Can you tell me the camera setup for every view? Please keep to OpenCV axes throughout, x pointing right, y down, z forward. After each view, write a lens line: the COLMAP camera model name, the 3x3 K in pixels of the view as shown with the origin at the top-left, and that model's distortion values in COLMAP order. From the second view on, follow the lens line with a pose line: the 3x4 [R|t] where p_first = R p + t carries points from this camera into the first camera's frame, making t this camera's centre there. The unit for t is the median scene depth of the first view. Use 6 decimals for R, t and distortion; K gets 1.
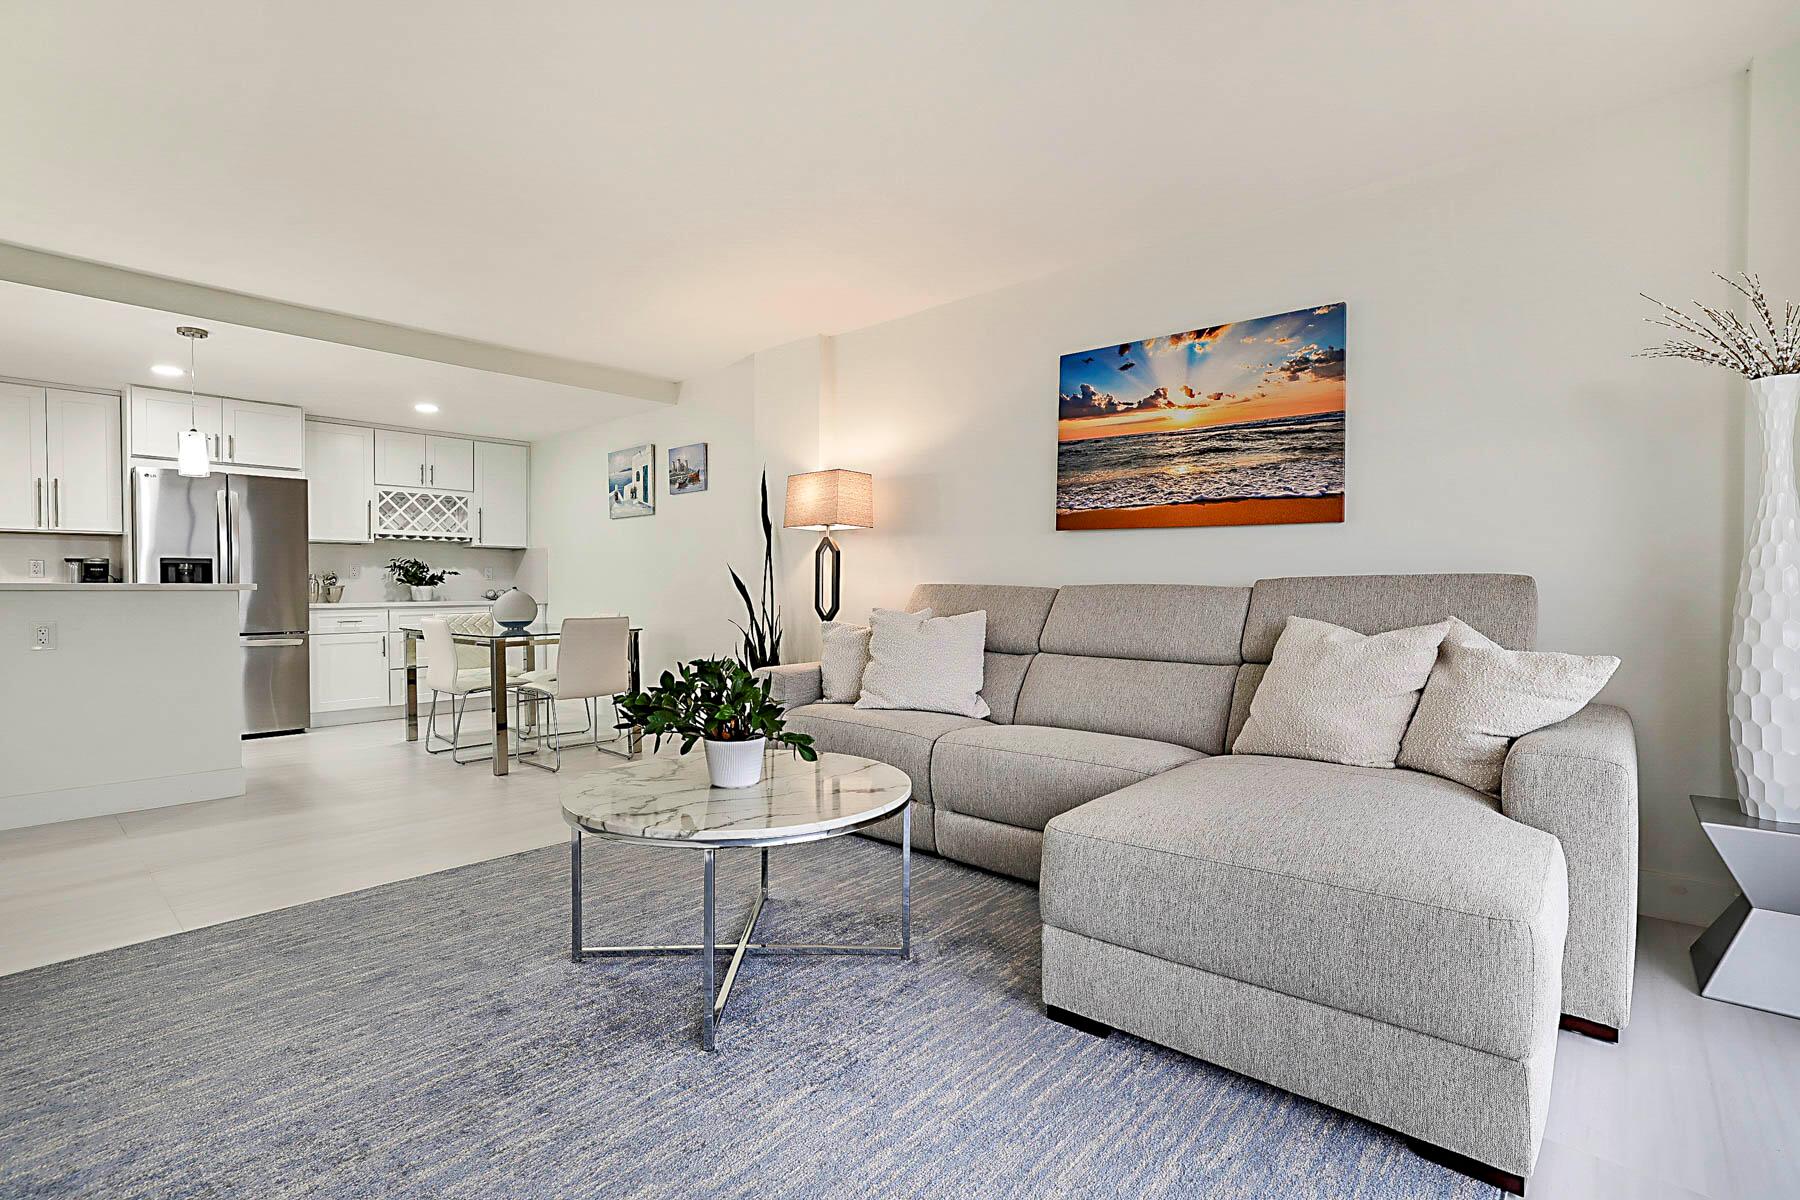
lens RADIAL K [[829.7, 0, 900.0], [0, 829.7, 600.0], [0, 0, 1]] dist [-0.038948, 0.000372]
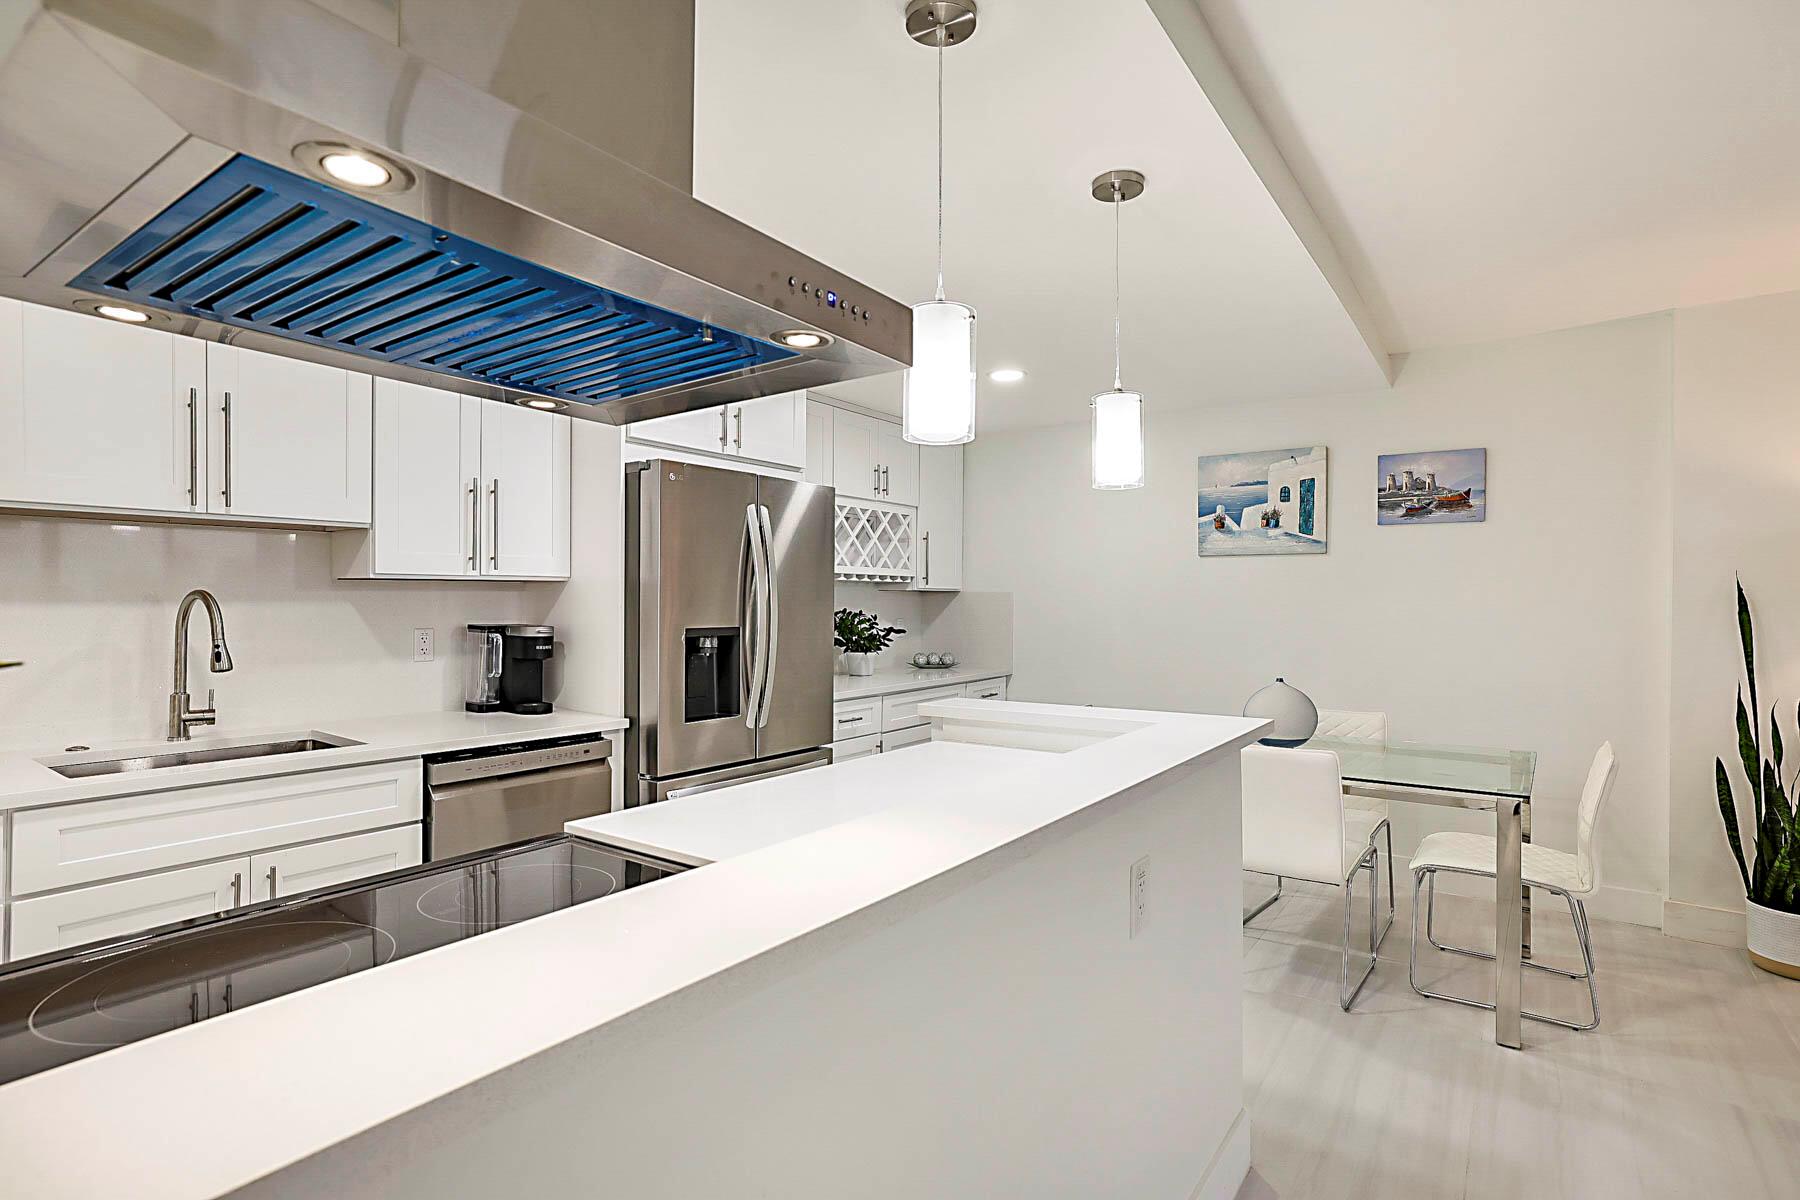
lens RADIAL K [[895.2, 0, 891.6], [0, 895.2, 605.0], [0, 0, 1]] dist [-0.041948, 0.028344]
pose [[0.995993, 0.008314, 0.089048, -1.117172], [-0.007453, 0.999922, -0.010001, -0.084866], [-0.089124, 0.009297, 0.995977, 0.527337]]
